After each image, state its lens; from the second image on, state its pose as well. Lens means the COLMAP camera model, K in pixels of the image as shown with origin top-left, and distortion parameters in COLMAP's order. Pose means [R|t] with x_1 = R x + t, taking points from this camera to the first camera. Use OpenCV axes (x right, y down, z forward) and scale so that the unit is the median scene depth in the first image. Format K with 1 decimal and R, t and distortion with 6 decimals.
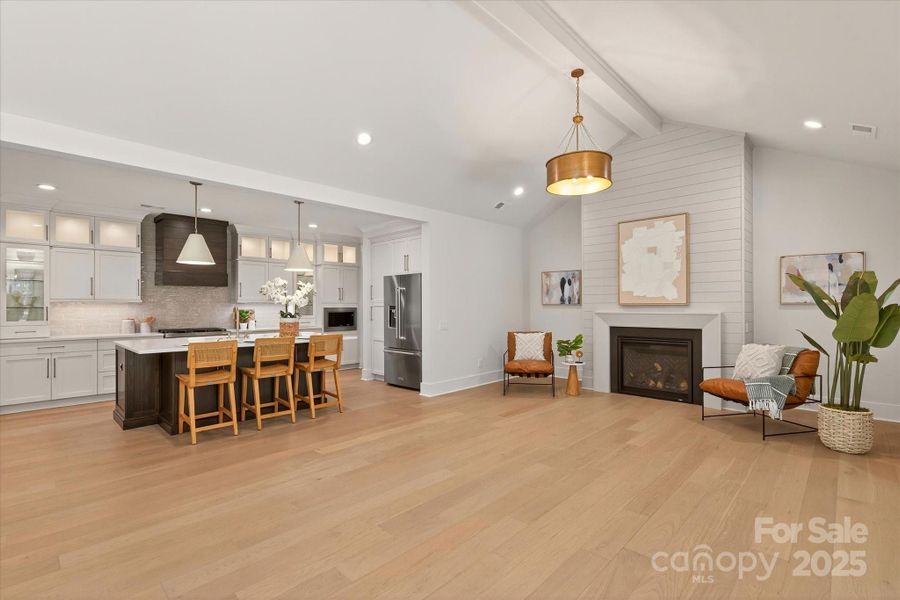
lens RADIAL K [[412.8, 0, 451.9], [0, 412.8, 305.0], [0, 0, 1]] dist [0.000482, 0.000087]
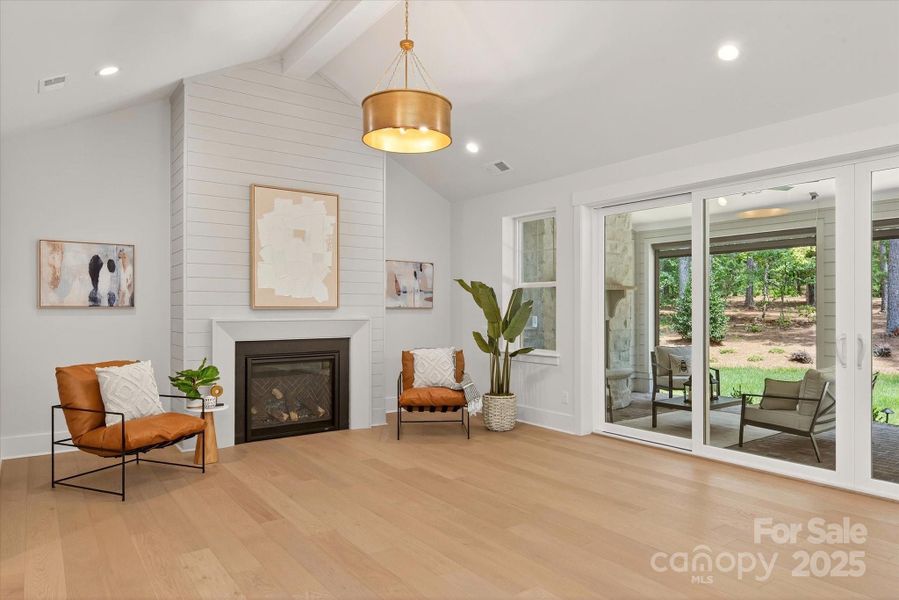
lens RADIAL K [[574.4, 0, 448.8], [0, 574.4, 310.3], [0, 0, 1]] dist [0.002904, 0.000873]
pose [[0.178493, 0.002457, 0.983938, -0.472380], [-0.000896, 0.999997, -0.002334, 0.004985], [-0.983941, -0.000465, 0.178494, 0.554626]]
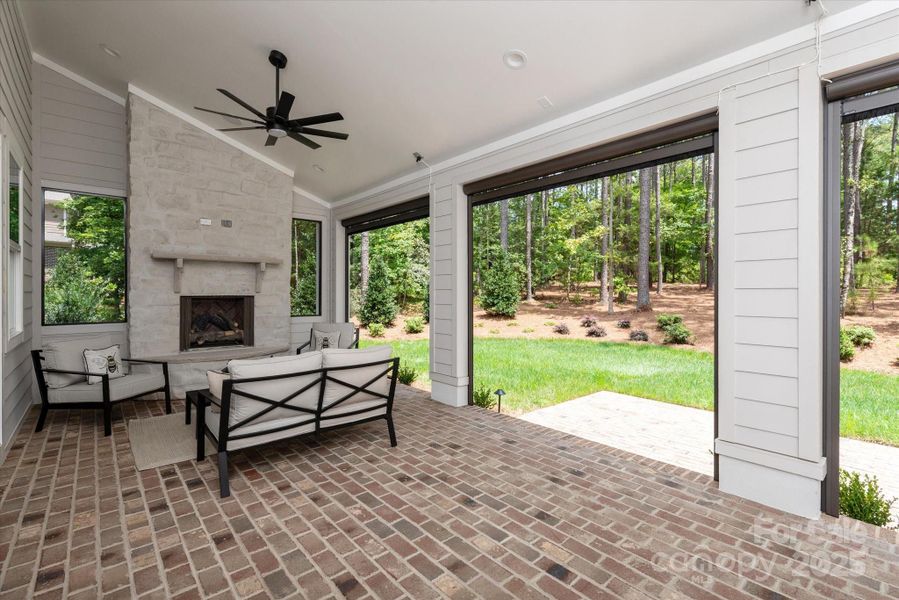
lens RADIAL K [[405.8, 0, 447.9], [0, 405.8, 294.2], [0, 0, 1]] dist [0.000464, 0.000178]
pose [[0.087459, 0.000397, 0.996168, 0.143152], [-0.003408, 0.999994, -0.000099, 0.023136], [-0.996162, -0.003387, 0.087459, -0.171839]]
